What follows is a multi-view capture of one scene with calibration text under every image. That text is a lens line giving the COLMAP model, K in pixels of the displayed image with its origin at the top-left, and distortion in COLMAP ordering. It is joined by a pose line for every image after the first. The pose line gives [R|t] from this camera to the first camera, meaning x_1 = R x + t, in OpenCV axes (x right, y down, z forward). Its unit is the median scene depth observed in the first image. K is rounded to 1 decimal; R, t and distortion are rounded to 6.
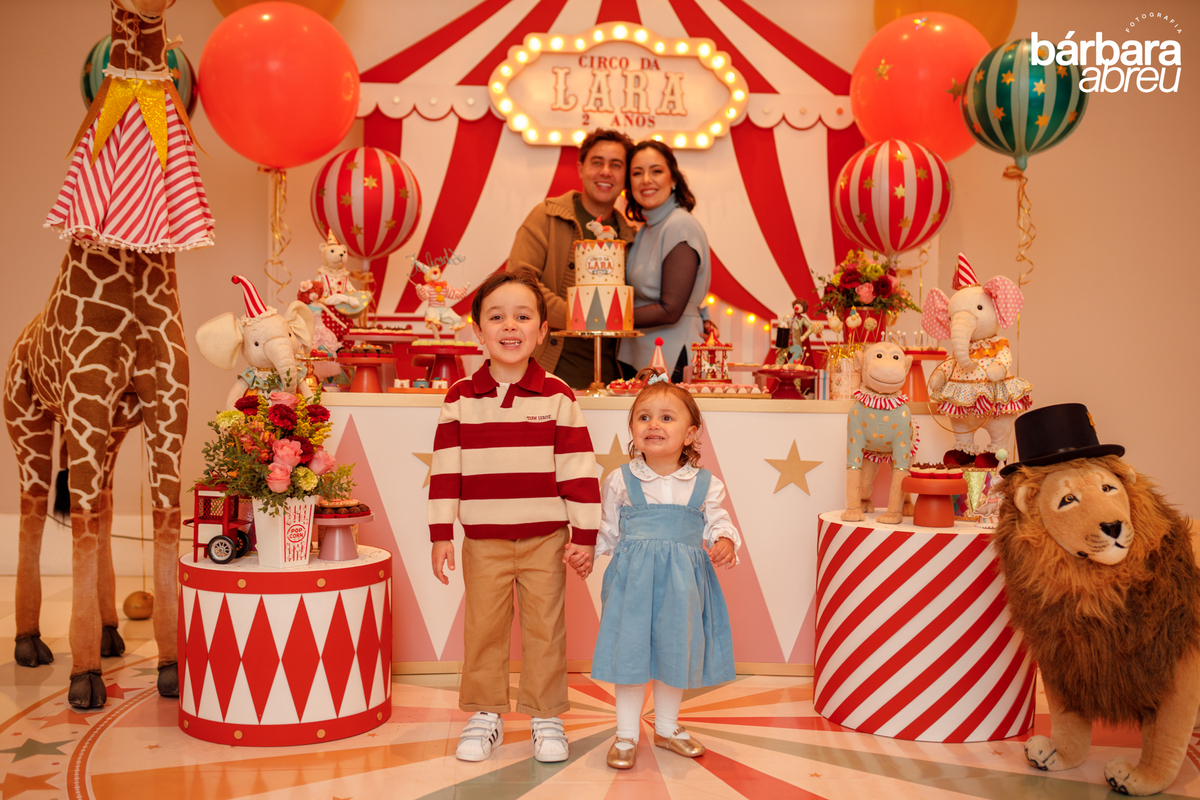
lens RADIAL K [[1202.0, 0, 608.9], [0, 1202.0, 415.6], [0, 0, 1]] dist [-0.067849, 0.092190]
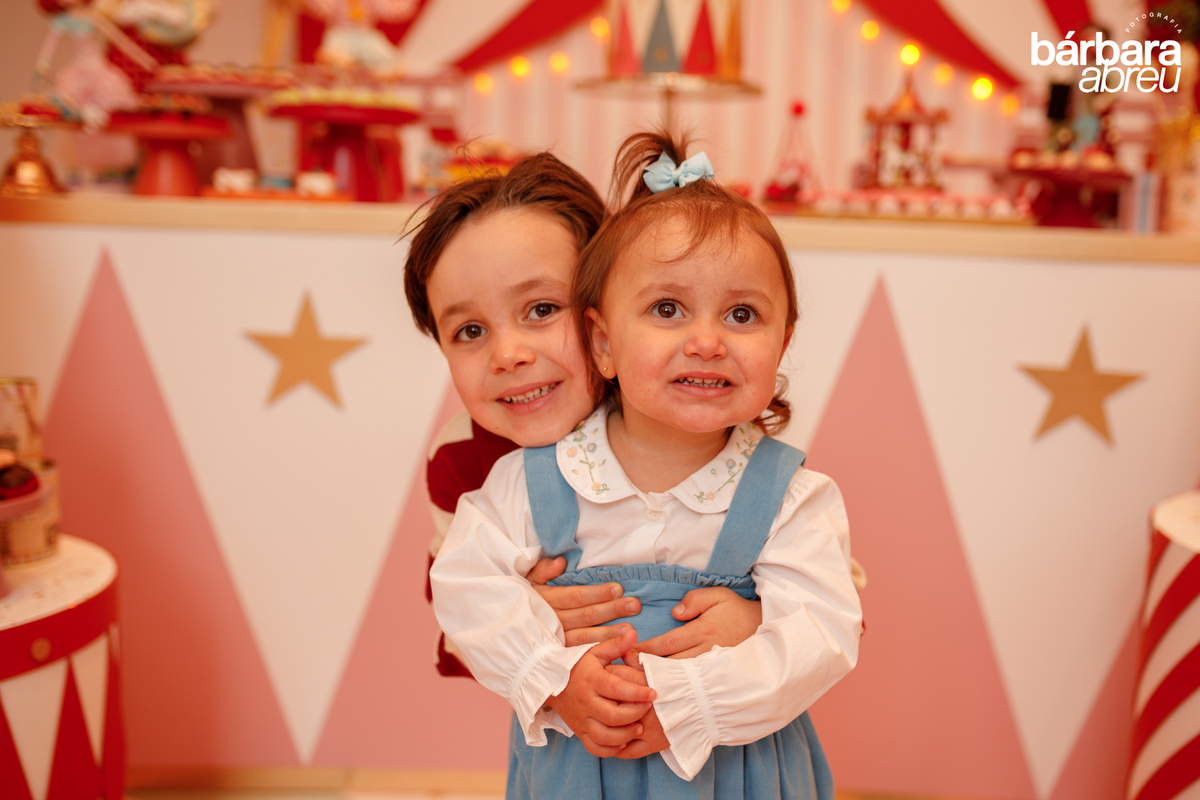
lens RADIAL K [[1332.6, 0, 676.4], [0, 1332.6, 399.7], [0, 0, 1]] dist [-0.054794, 0.036876]
pose [[0.996073, 0.030542, -0.083106, 0.045233], [-0.021182, 0.993566, 0.111257, -0.003039], [0.085969, -0.109060, 0.990311, 0.493958]]
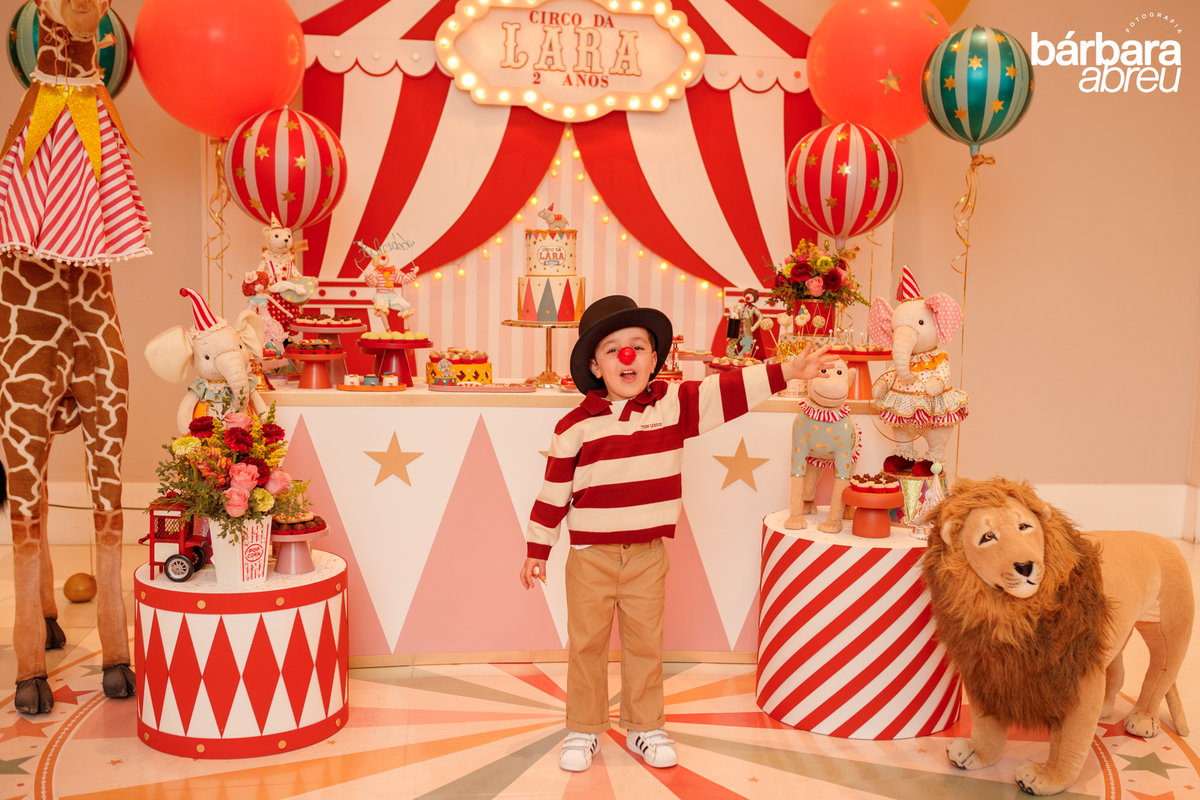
lens RADIAL K [[1293.8, 0, 669.9], [0, 1293.8, 413.0], [0, 0, 1]] dist [-0.065662, 0.093691]
pose [[0.996105, 0.002896, 0.088133, -0.004073], [-0.010704, 0.996041, 0.088252, -0.096409], [-0.087528, -0.088852, 0.992192, -0.085674]]
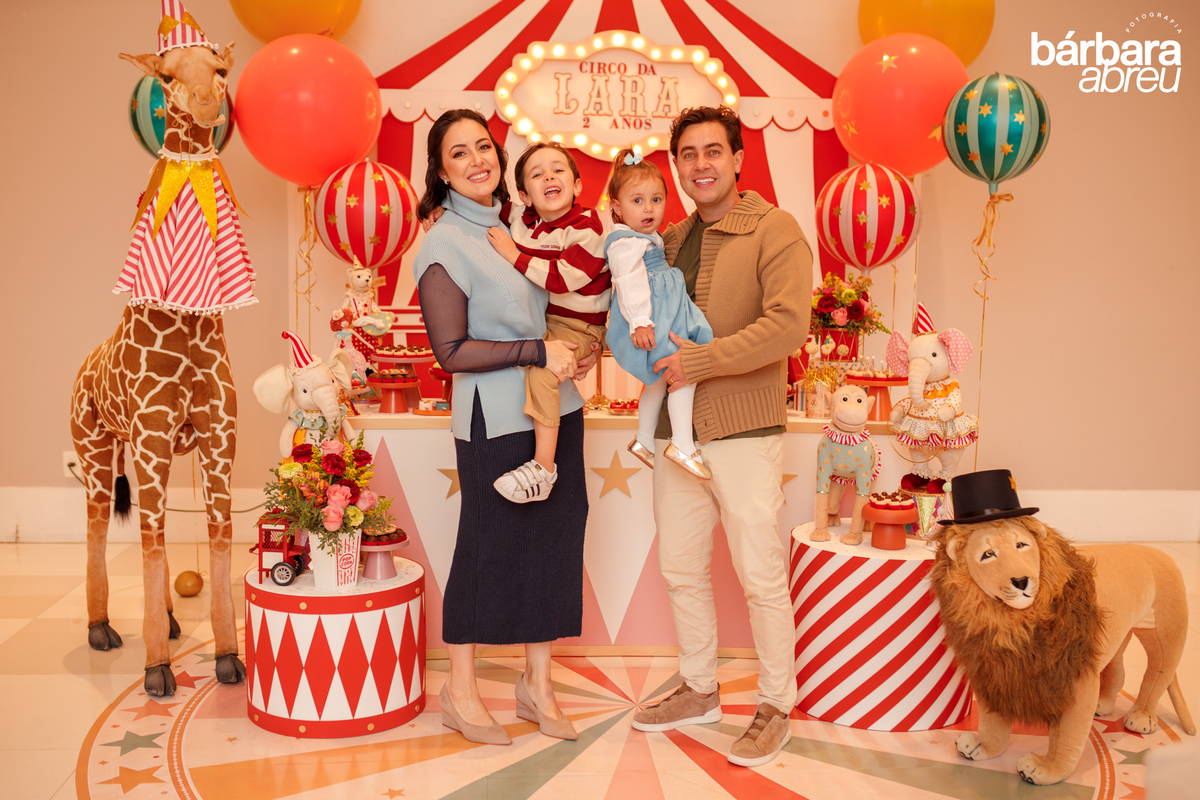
lens RADIAL K [[1263.8, 0, 605.4], [0, 1263.8, 397.7], [0, 0, 1]] dist [-0.079208, 0.137083]
pose [[0.999996, 0.000138, 0.002878, -0.007288], [-0.000385, 0.996306, 0.085873, -0.135492], [-0.002856, -0.085873, 0.996302, -0.180480]]
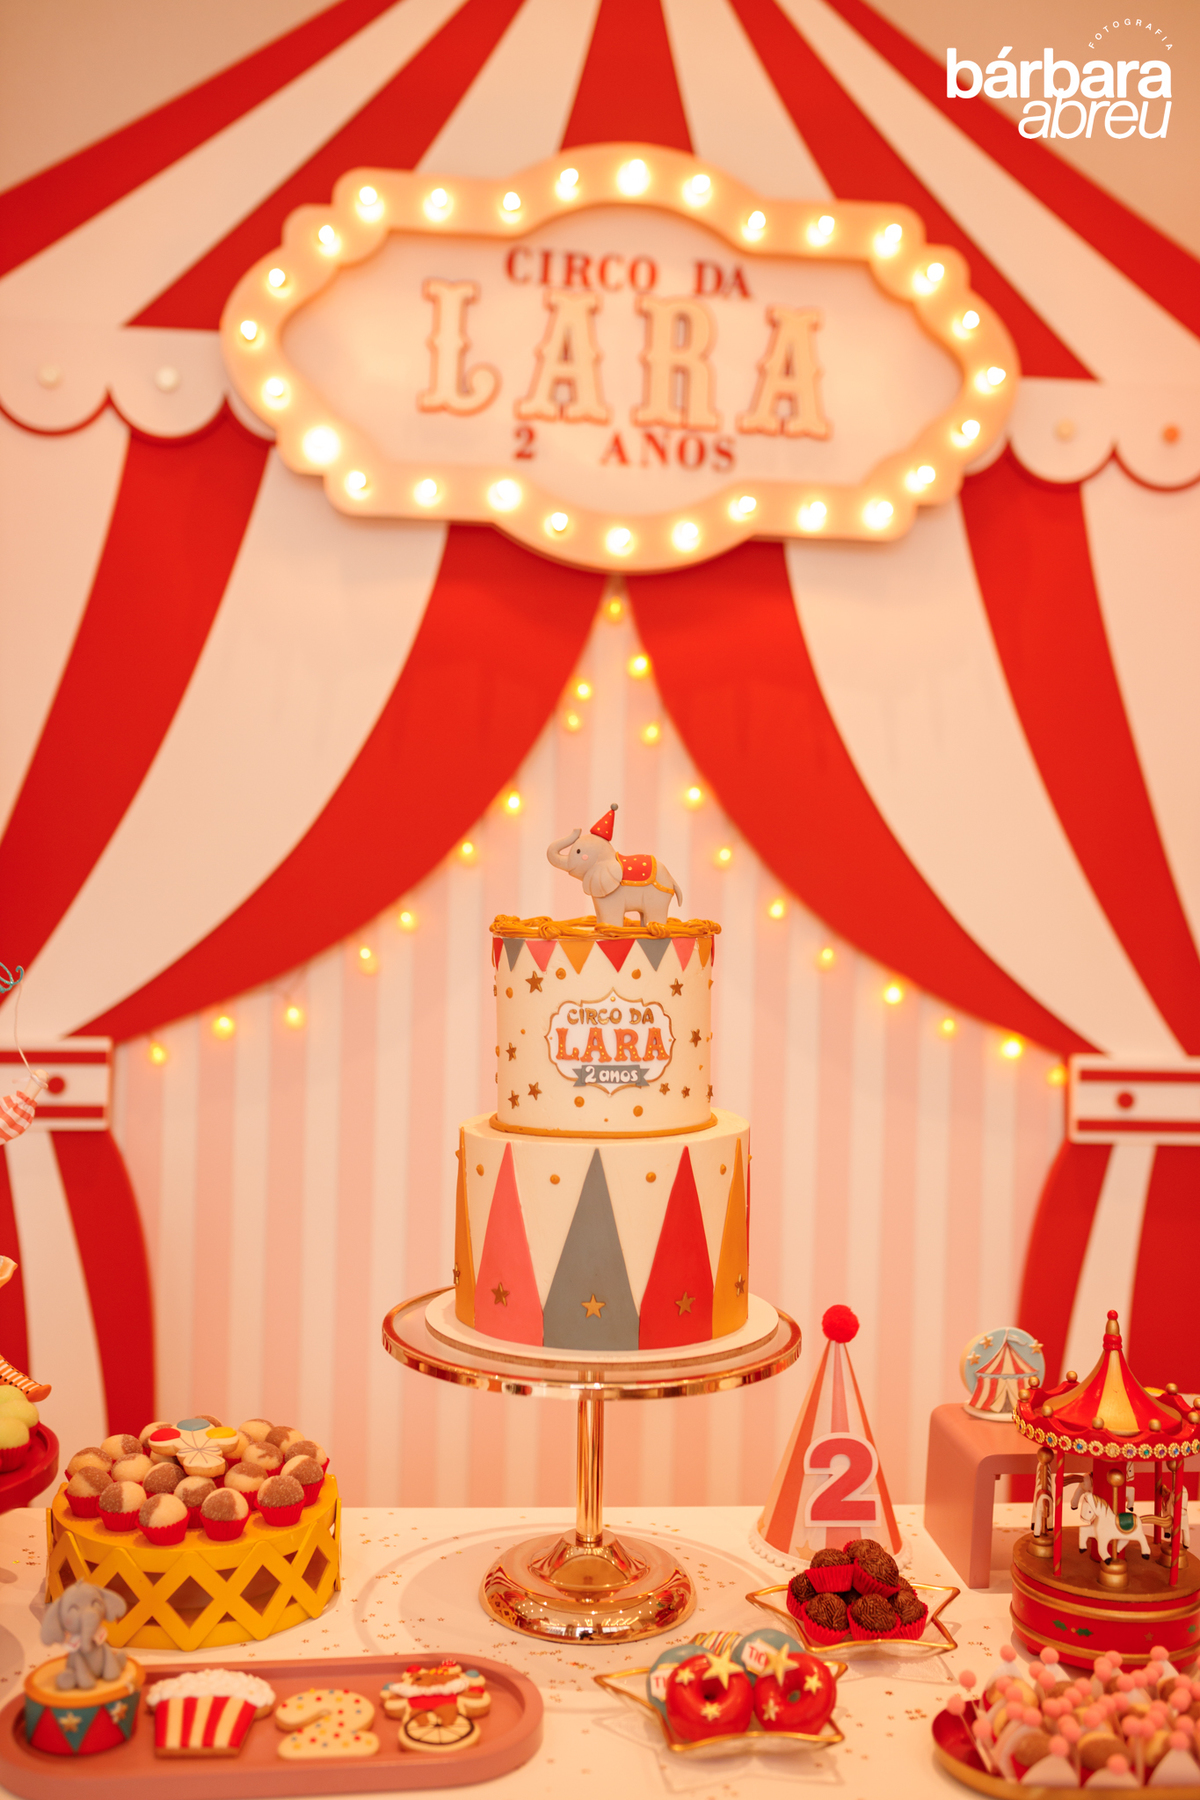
lens RADIAL K [[1716.5, 0, 598.4], [0, 1716.5, 891.1], [0, 0, 1]] dist [-0.063511, 0.091912]
pose [[0.998877, 0.011469, 0.045965, -0.025880], [-0.010229, 0.999580, -0.027124, -0.152922], [-0.046257, 0.026624, 0.998575, 0.728074]]
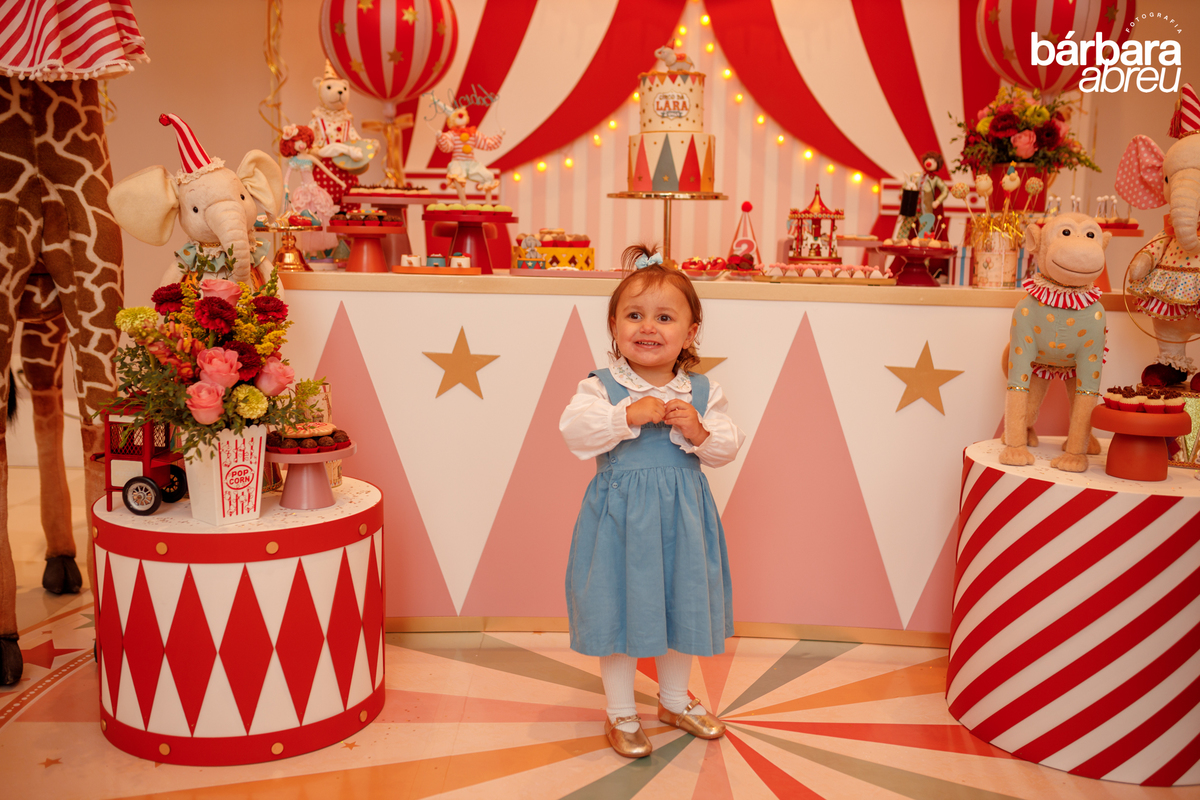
lens RADIAL K [[1144.3, 0, 606.8], [0, 1144.3, 398.2], [0, 0, 1]] dist [-0.063511, 0.091912]
pose [[0.997665, 0.017206, -0.066092, 0.002607], [-0.009797, 0.993792, 0.110823, -0.021277], [0.067588, -0.109917, 0.991640, 0.273241]]
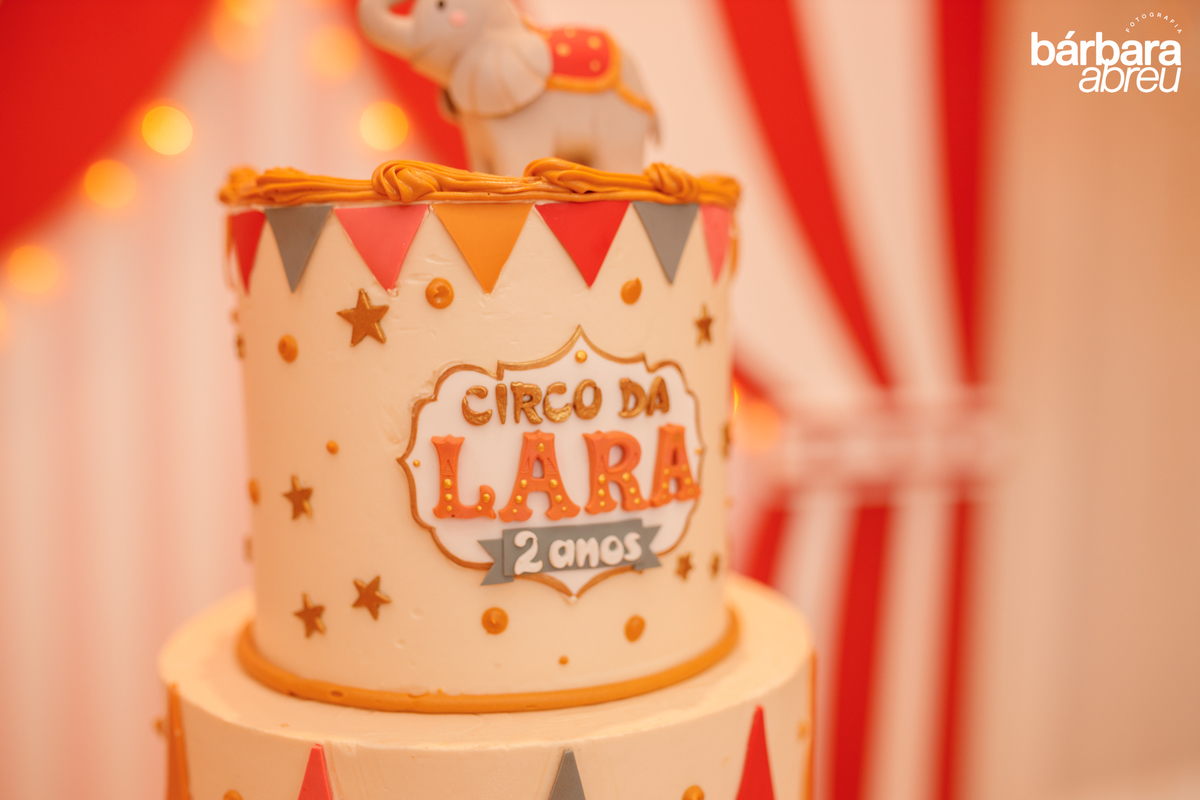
lens RADIAL K [[1185.1, 0, 594.5], [0, 1185.1, 397.1], [0, 0, 1]] dist [-0.068417, 0.100291]
pose [[0.935153, -0.032667, 0.352734, -0.037839], [0.010991, 0.997935, 0.063283, -0.143756], [-0.354073, -0.055303, 0.933581, 0.974326]]
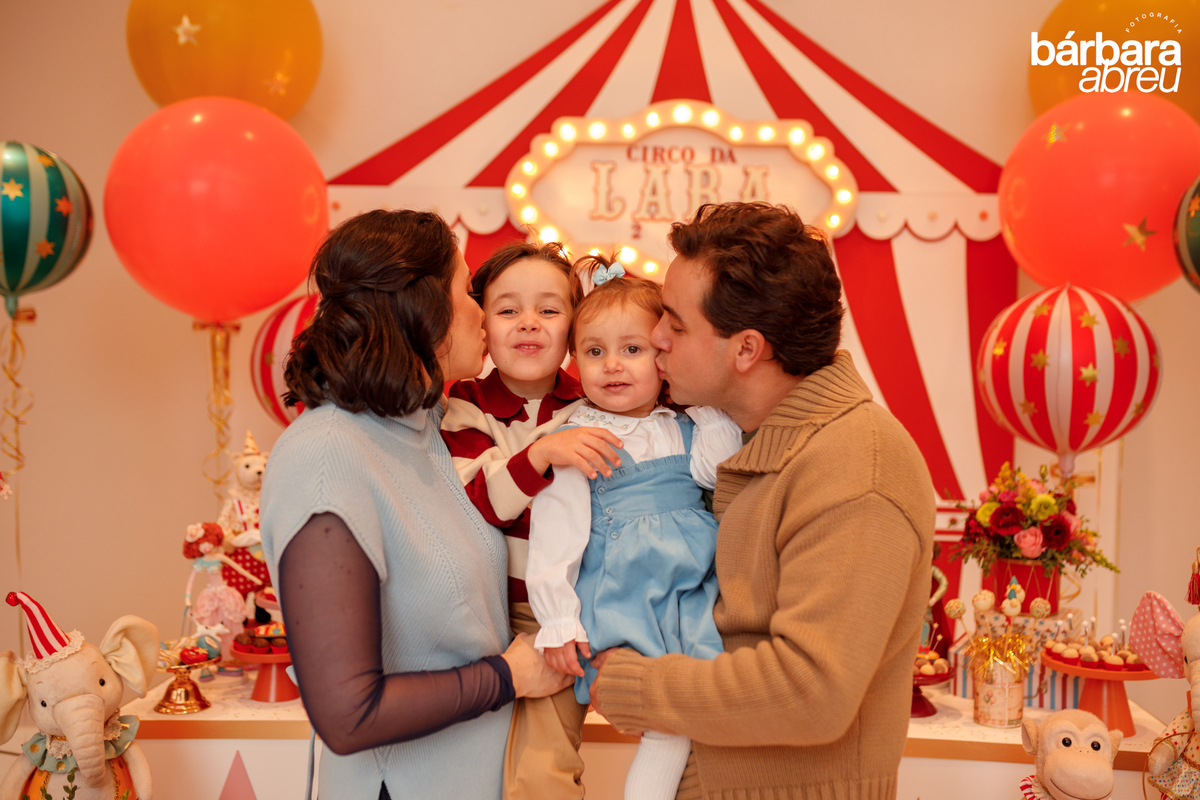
lens RADIAL K [[1199.3, 0, 627.8], [0, 1199.3, 398.6], [0, 0, 1]] dist [-0.066449, 0.104869]
pose [[0.996526, 0.004949, -0.083140, 0.051272], [-0.005680, 0.999947, -0.008549, -0.184947], [0.083093, 0.008991, 0.996501, 0.349282]]
